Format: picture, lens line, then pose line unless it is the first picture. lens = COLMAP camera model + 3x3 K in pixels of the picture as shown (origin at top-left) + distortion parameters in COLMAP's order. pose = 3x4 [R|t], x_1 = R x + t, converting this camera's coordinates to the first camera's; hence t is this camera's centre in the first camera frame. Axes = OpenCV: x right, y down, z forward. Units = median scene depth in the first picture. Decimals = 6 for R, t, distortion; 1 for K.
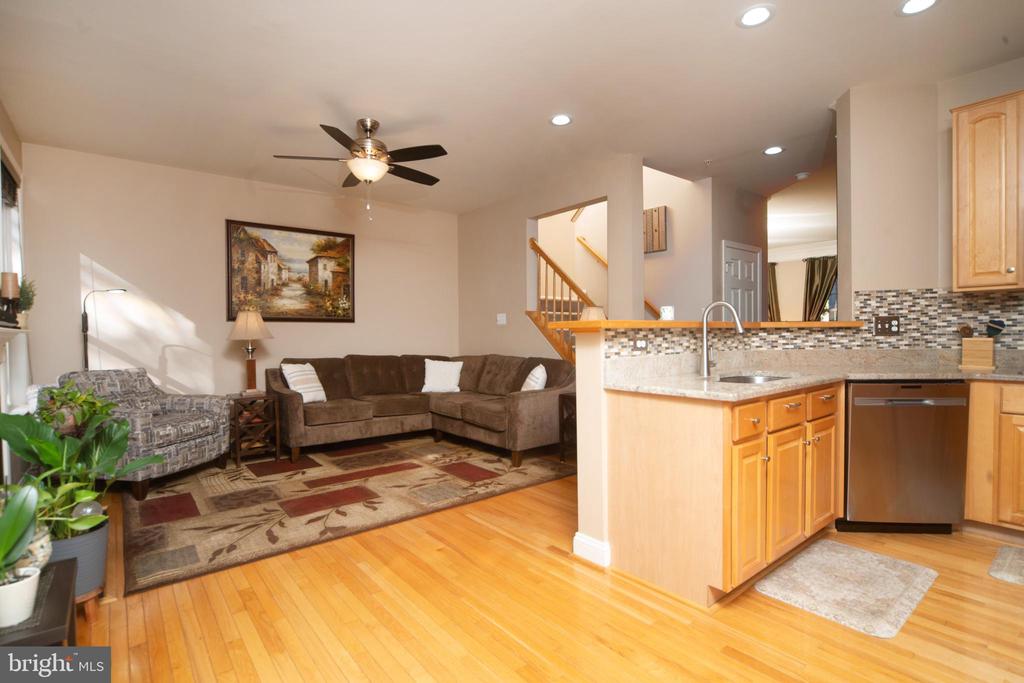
lens RADIAL K [[495.7, 0, 512.0], [0, 495.7, 341.5], [0, 0, 1]] dist [-0.001836, -0.000472]
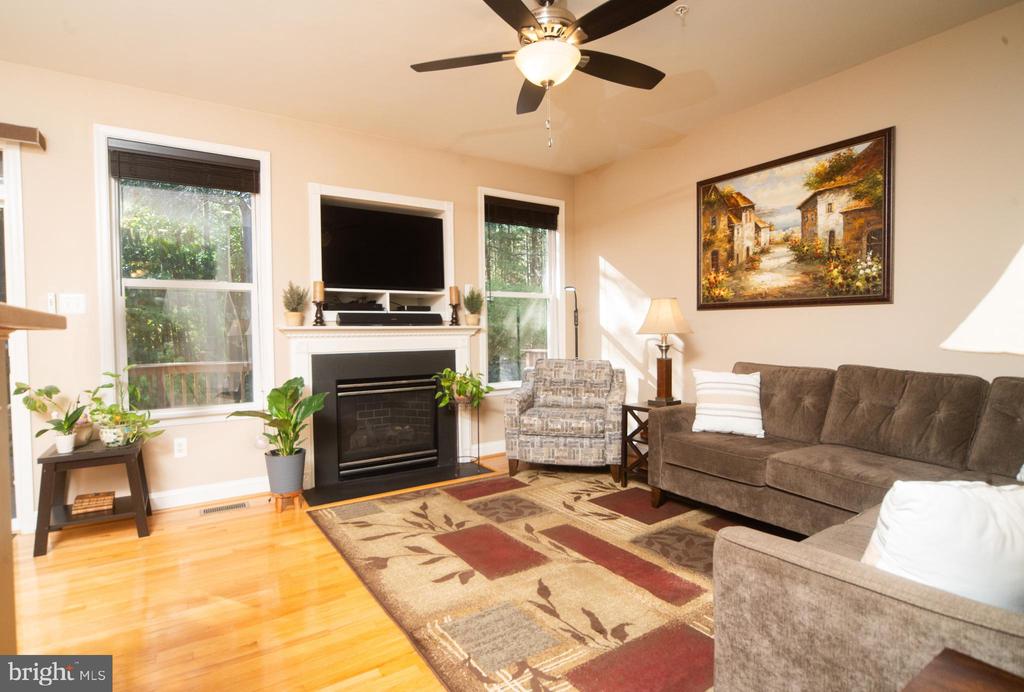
lens RADIAL K [[512.6, 0, 512.0], [0, 512.6, 346.0], [0, 0, 1]] dist [-0.018408, -0.000251]
pose [[-0.103323, 0.038115, -0.993917, 0.268847], [-0.005804, 0.999225, 0.038922, -0.013553], [0.994631, 0.009790, -0.103022, 0.761309]]
